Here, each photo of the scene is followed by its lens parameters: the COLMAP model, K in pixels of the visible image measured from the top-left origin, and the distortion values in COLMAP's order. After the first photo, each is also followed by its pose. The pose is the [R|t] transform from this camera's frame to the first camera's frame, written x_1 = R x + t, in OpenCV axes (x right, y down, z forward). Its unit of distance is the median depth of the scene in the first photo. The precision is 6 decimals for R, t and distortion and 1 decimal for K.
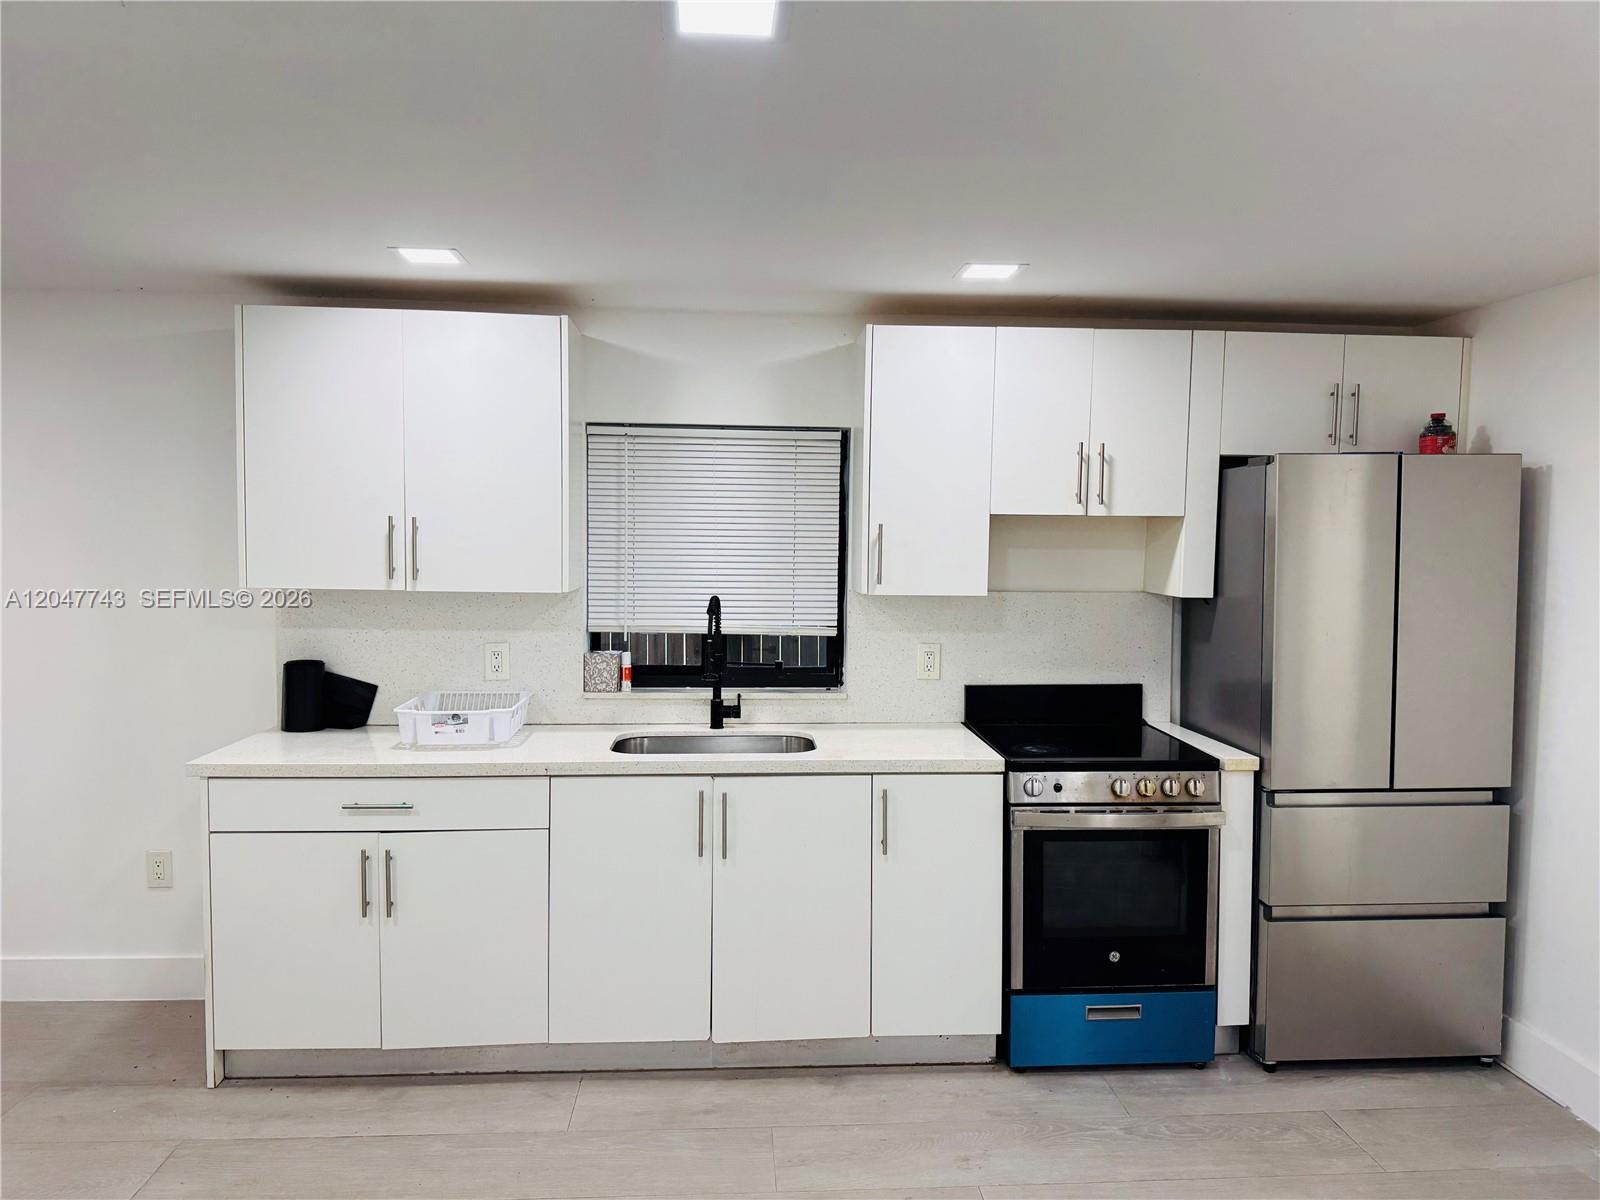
lens RADIAL K [[1131.8, 0, 804.2], [0, 1131.8, 592.1], [0, 0, 1]] dist [0.019402, -0.005318]
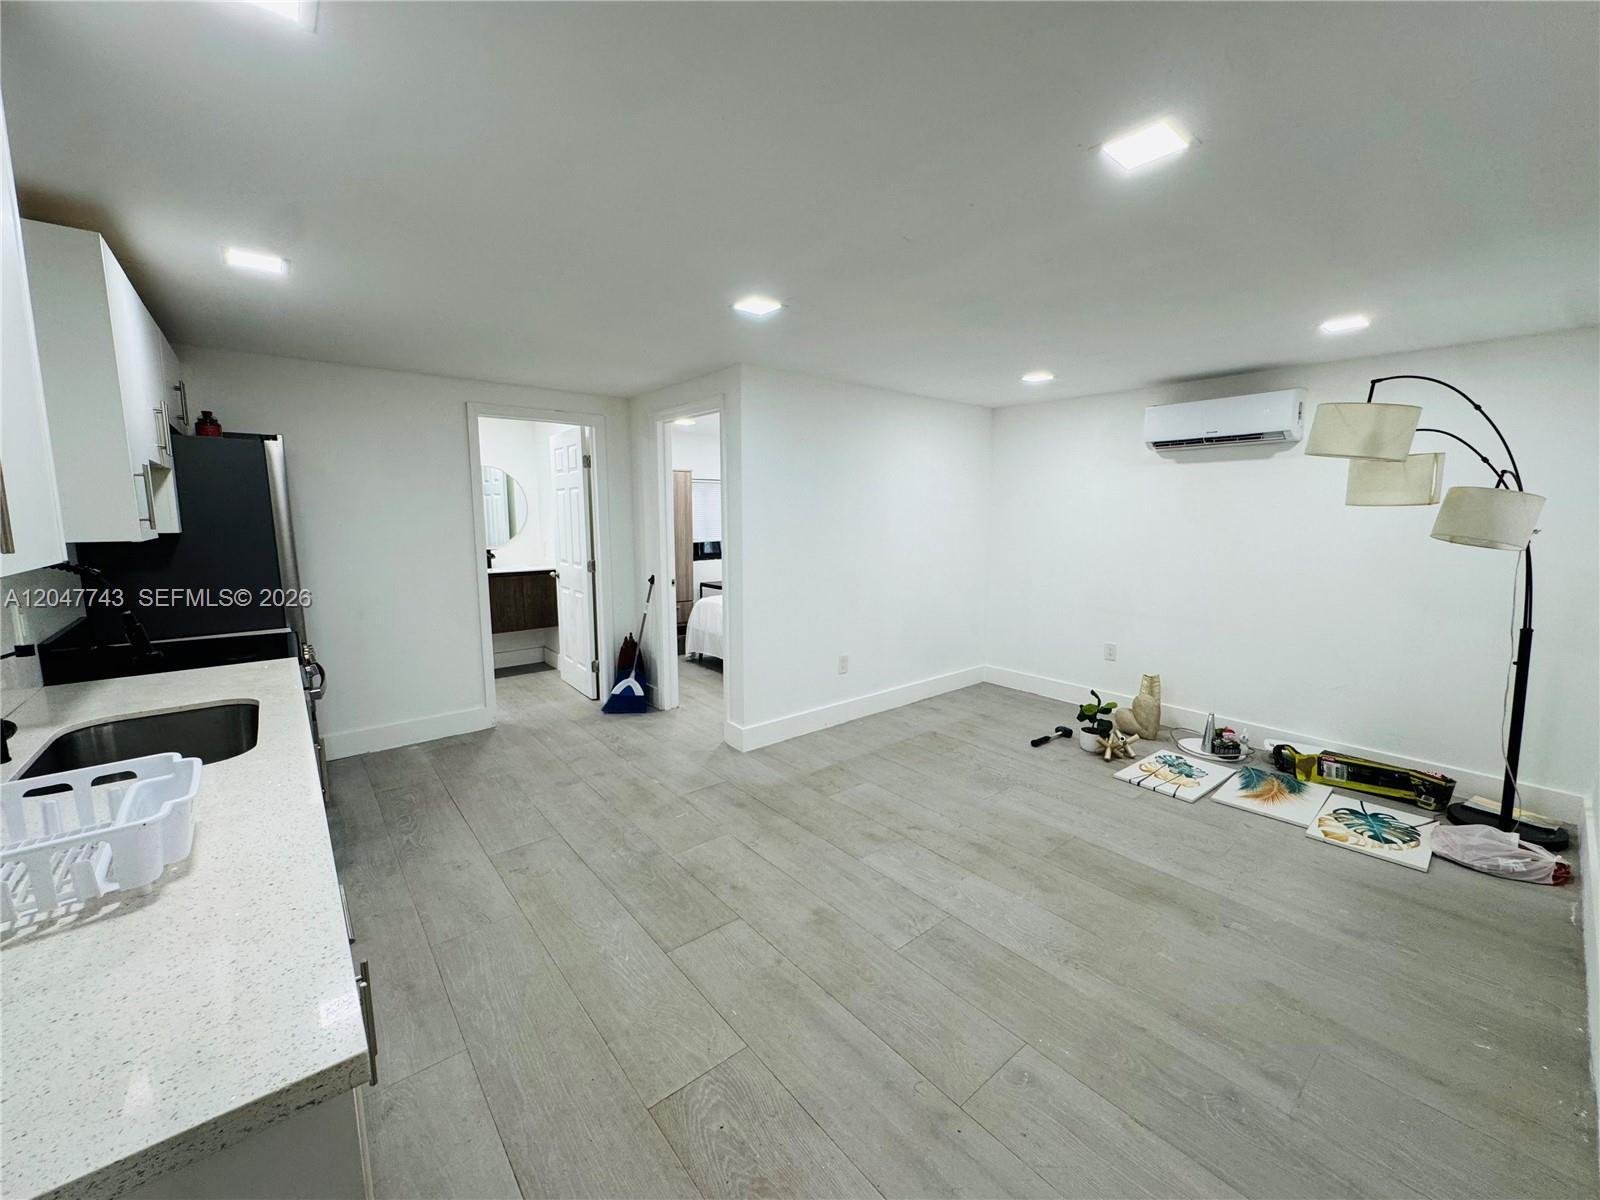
lens RADIAL K [[641.6, 0, 800.9], [0, 641.6, 599.3], [0, 0, 1]] dist [-0.002333, -0.000299]
pose [[-0.587461, -0.122445, 0.799935, -0.686109], [0.040461, 0.982806, 0.180151, -0.024355], [-0.808240, 0.138198, -0.572407, 0.872420]]
